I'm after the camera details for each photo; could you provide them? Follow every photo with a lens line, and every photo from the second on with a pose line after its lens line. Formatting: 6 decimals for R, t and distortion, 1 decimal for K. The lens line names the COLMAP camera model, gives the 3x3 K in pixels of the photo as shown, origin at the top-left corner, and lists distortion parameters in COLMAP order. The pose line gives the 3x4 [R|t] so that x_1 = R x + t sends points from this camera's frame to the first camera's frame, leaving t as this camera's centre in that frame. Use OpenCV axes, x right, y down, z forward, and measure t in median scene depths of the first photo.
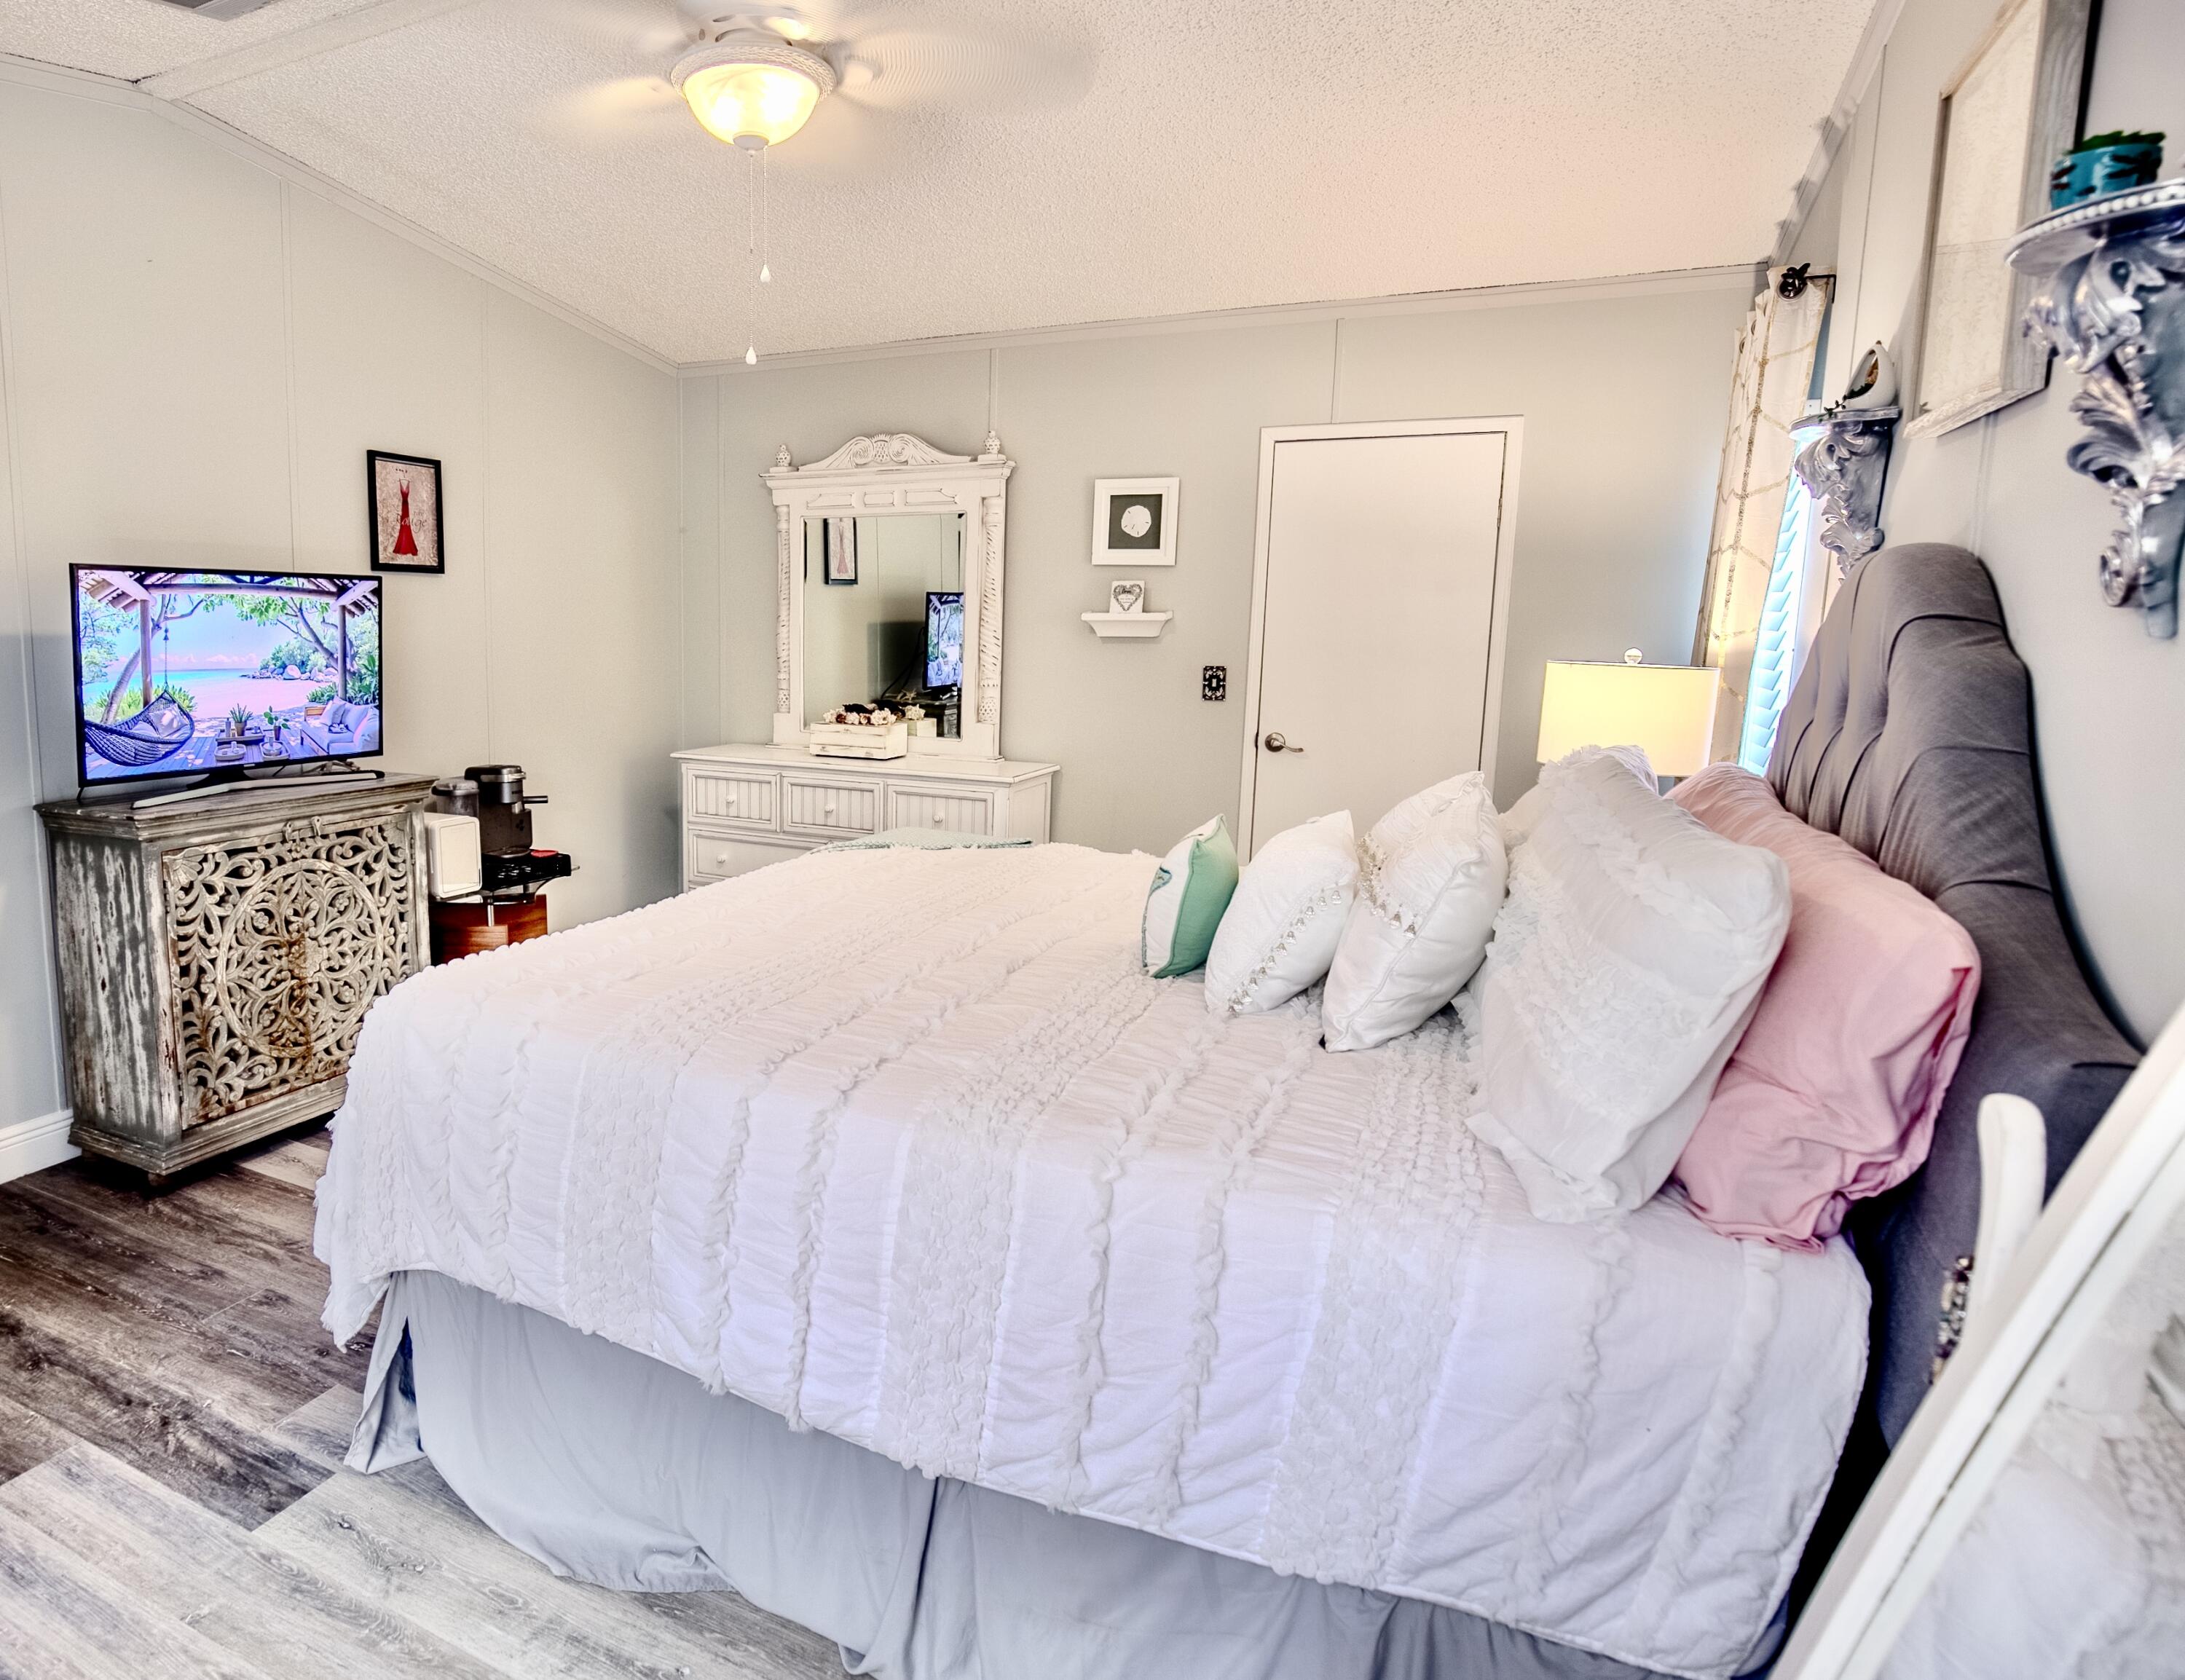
lens RADIAL K [[1442.5, 0, 1090.3], [0, 1442.5, 838.8], [0, 0, 1]] dist [0.008490, 0.002607]
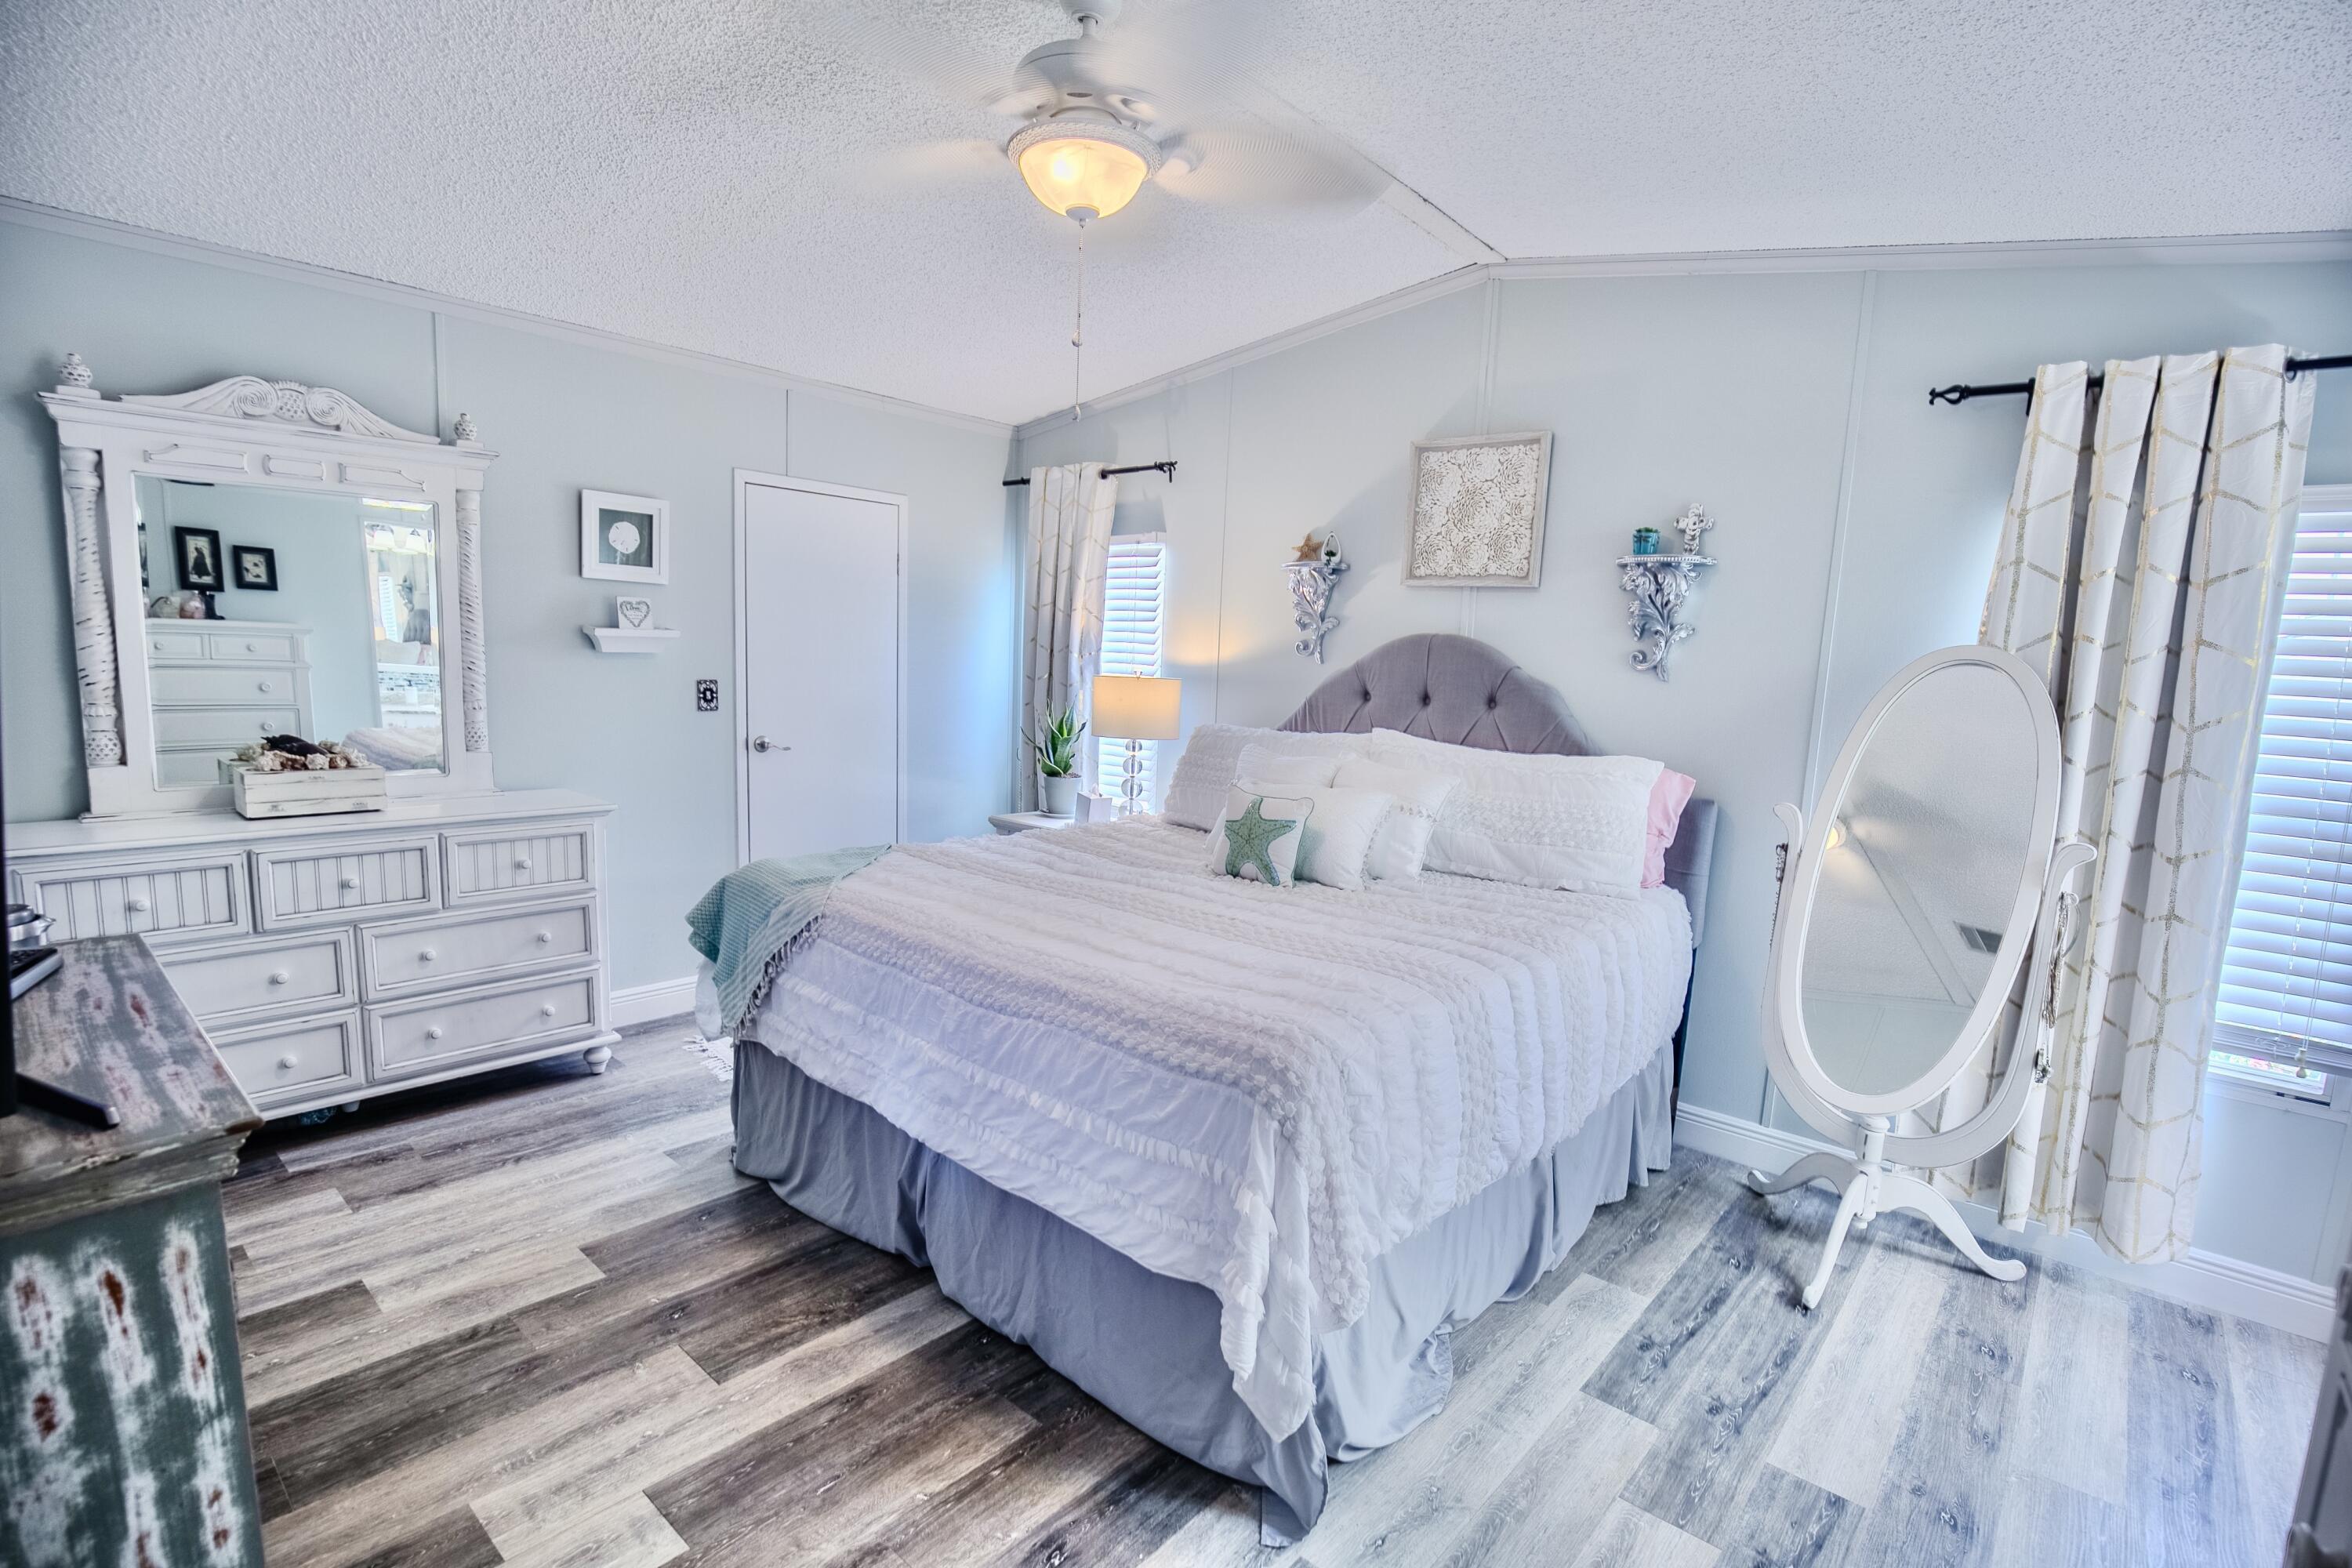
lens RADIAL K [[1094.9, 0, 1175.4], [0, 1094.9, 790.8], [0, 0, 1]] dist [-0.002269, -0.000497]
pose [[0.232885, -0.127462, 0.964115, -0.644061], [0.119627, 0.987599, 0.101670, -0.079432], [-0.965119, 0.091657, 0.245245, 0.470525]]
